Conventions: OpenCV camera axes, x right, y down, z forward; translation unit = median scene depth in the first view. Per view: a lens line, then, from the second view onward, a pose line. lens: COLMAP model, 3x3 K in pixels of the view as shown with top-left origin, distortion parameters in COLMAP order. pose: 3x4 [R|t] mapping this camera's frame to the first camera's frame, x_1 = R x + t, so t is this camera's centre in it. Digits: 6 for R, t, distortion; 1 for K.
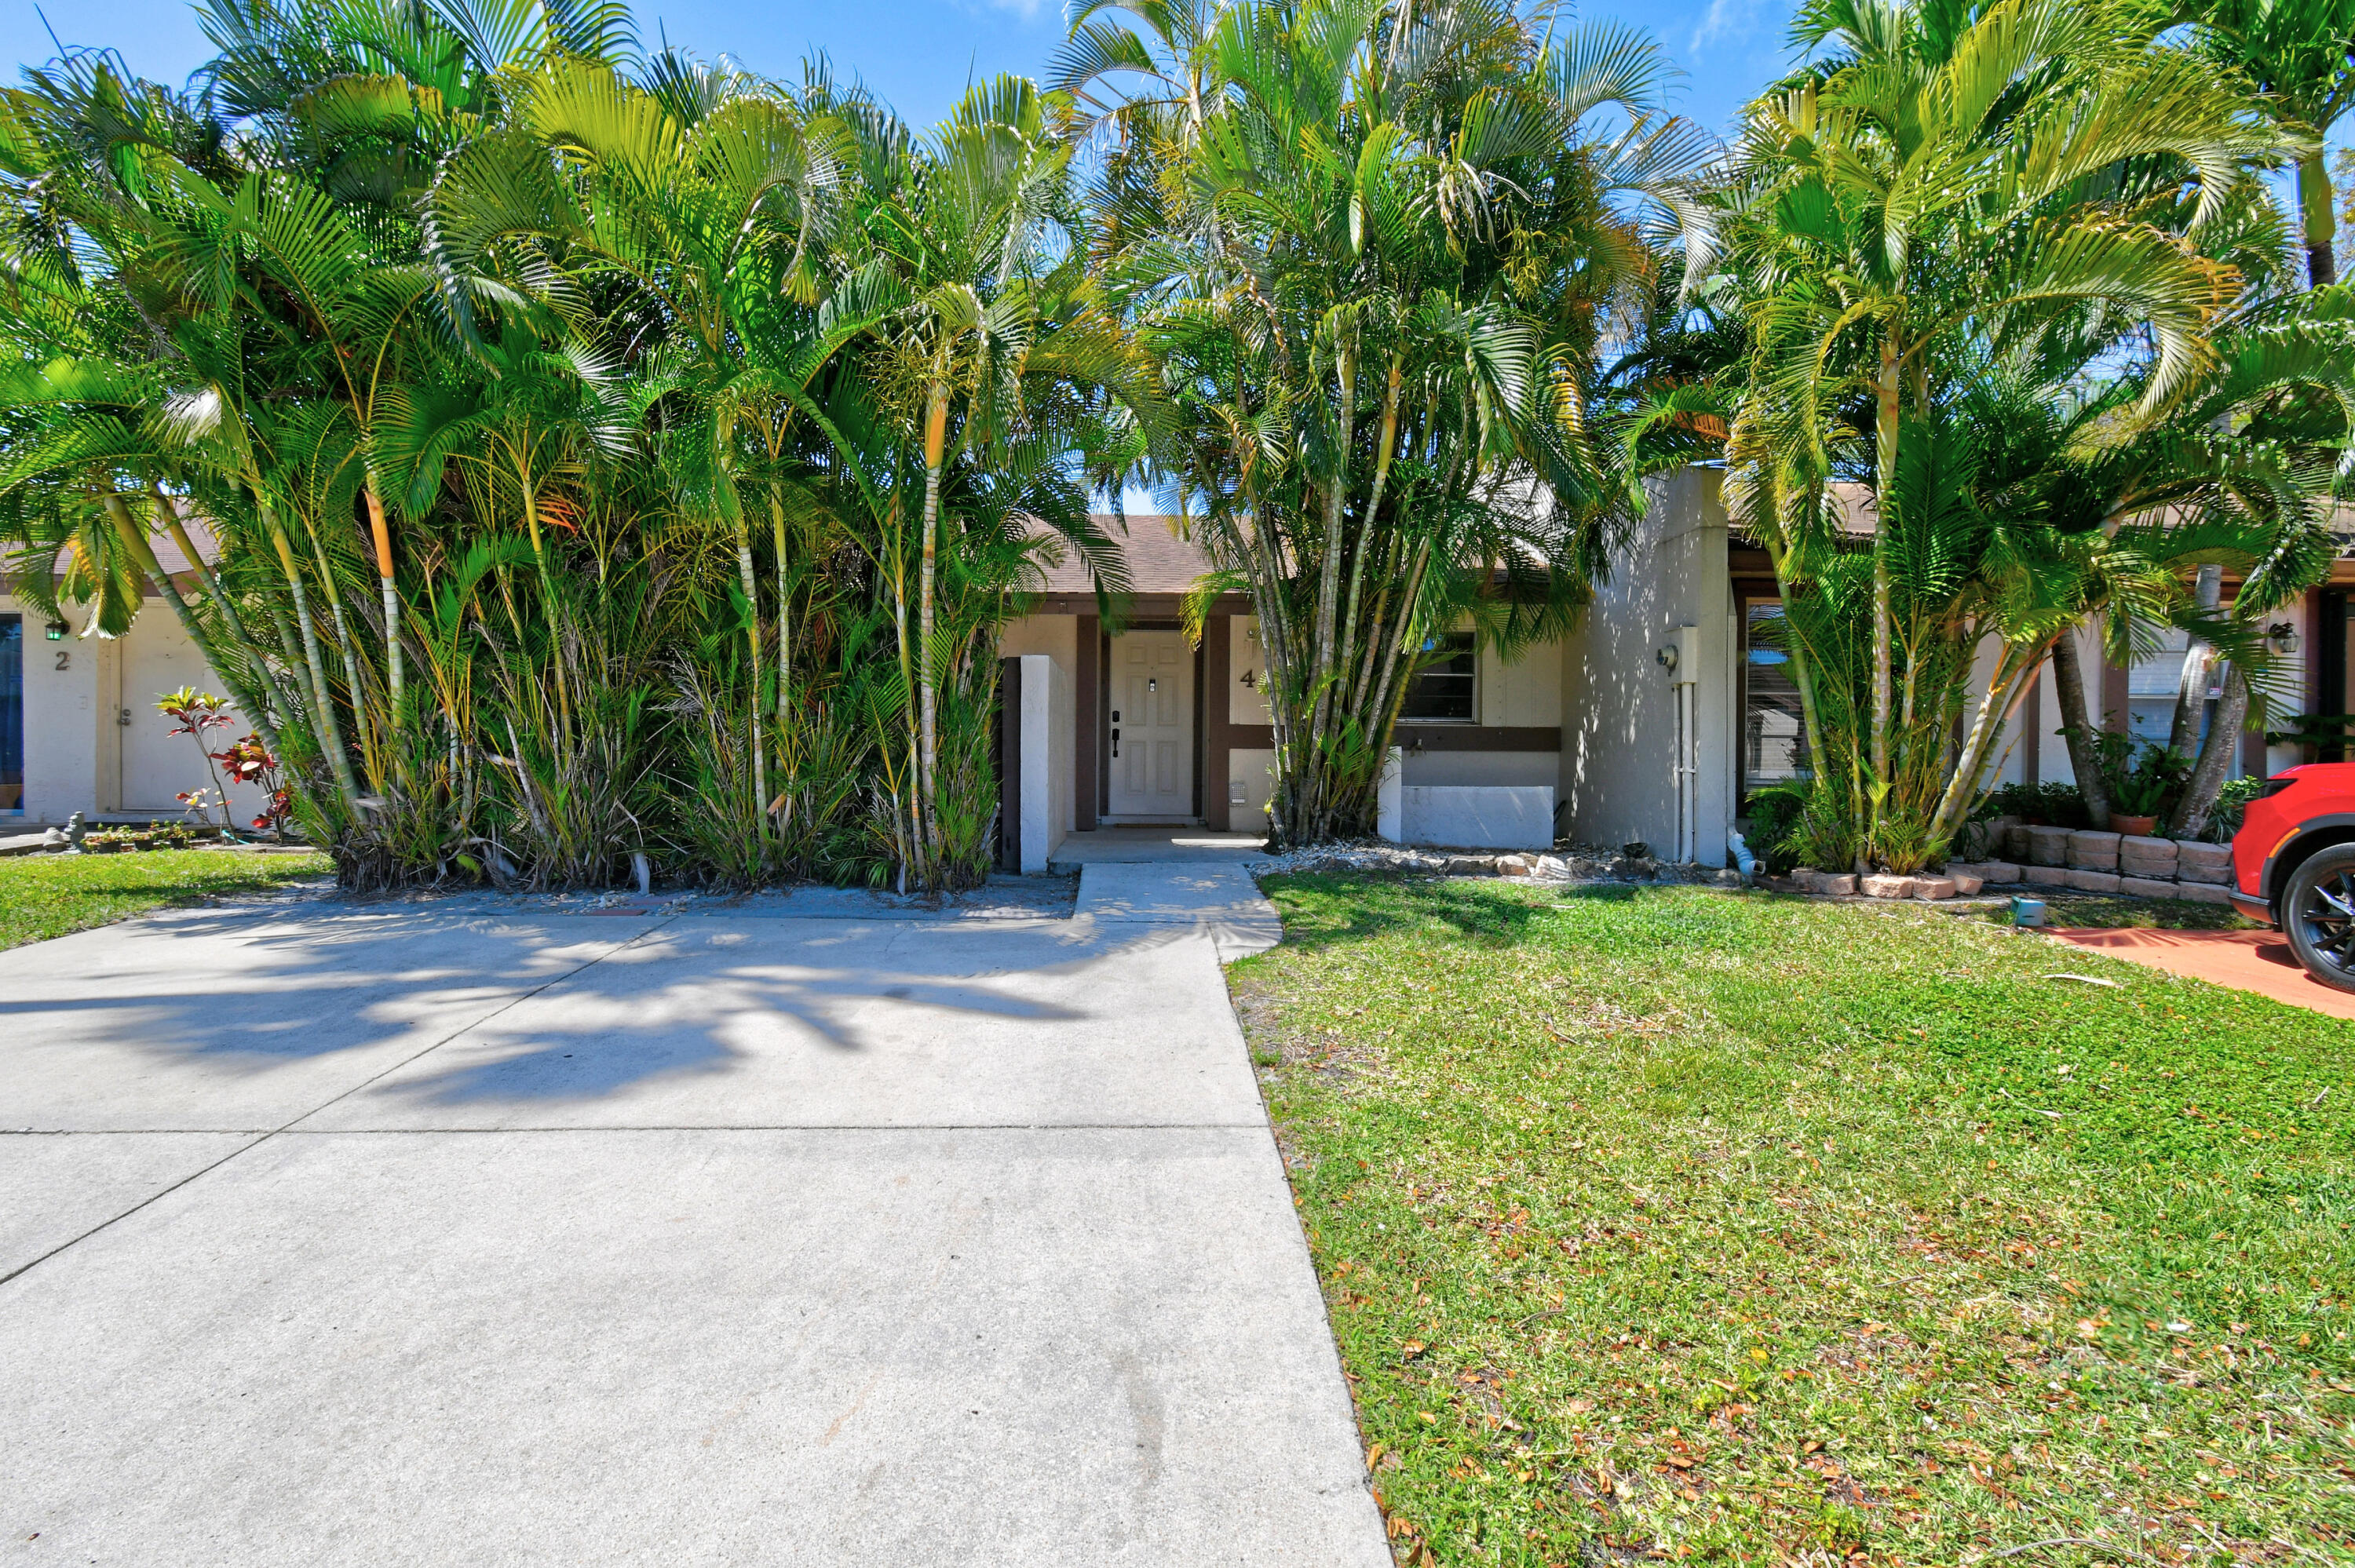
lens RADIAL K [[1122.8, 0, 1177.5], [0, 1122.8, 784.0], [0, 0, 1]] dist [0.001284, 0.000252]
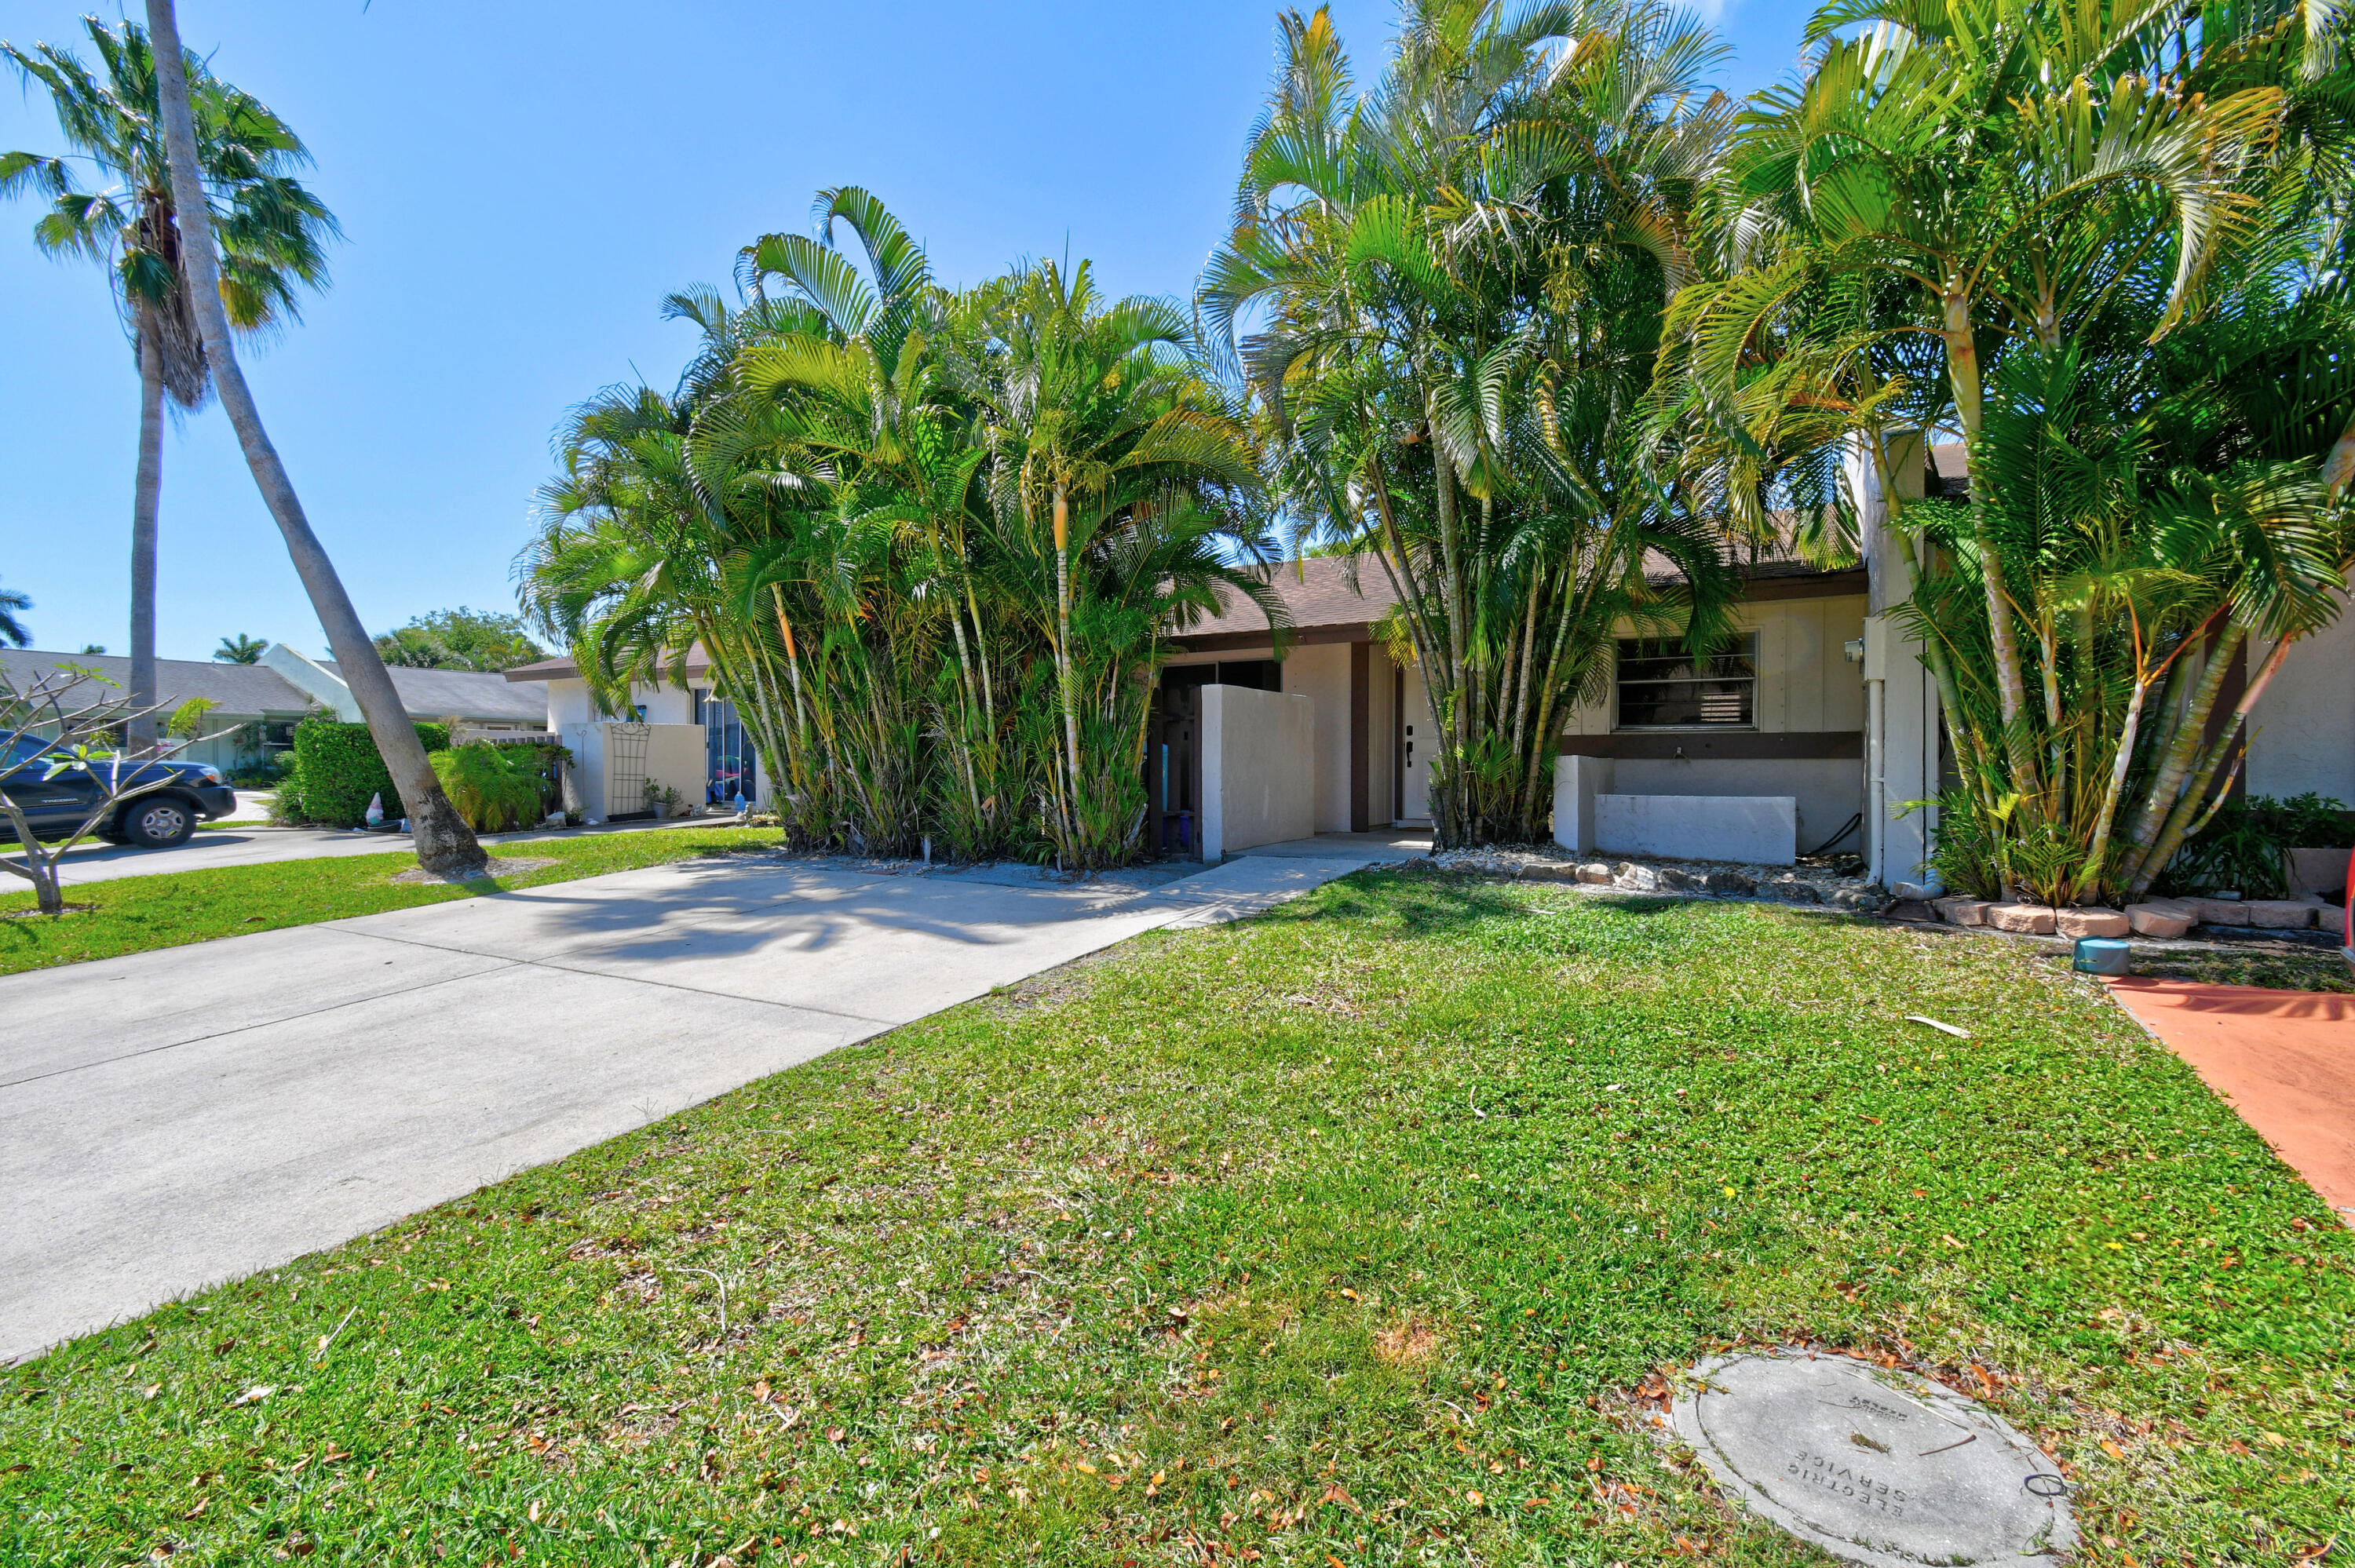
lens RADIAL K [[1018.5, 0, 1177.5], [0, 1018.5, 784.0], [0, 0, 1]] dist [0.000116, 0.000034]
pose [[0.852545, 0.002910, -0.522646, 0.498417], [-0.007286, 0.999954, -0.006318, 0.001366], [0.522603, 0.009194, 0.852526, 0.035539]]
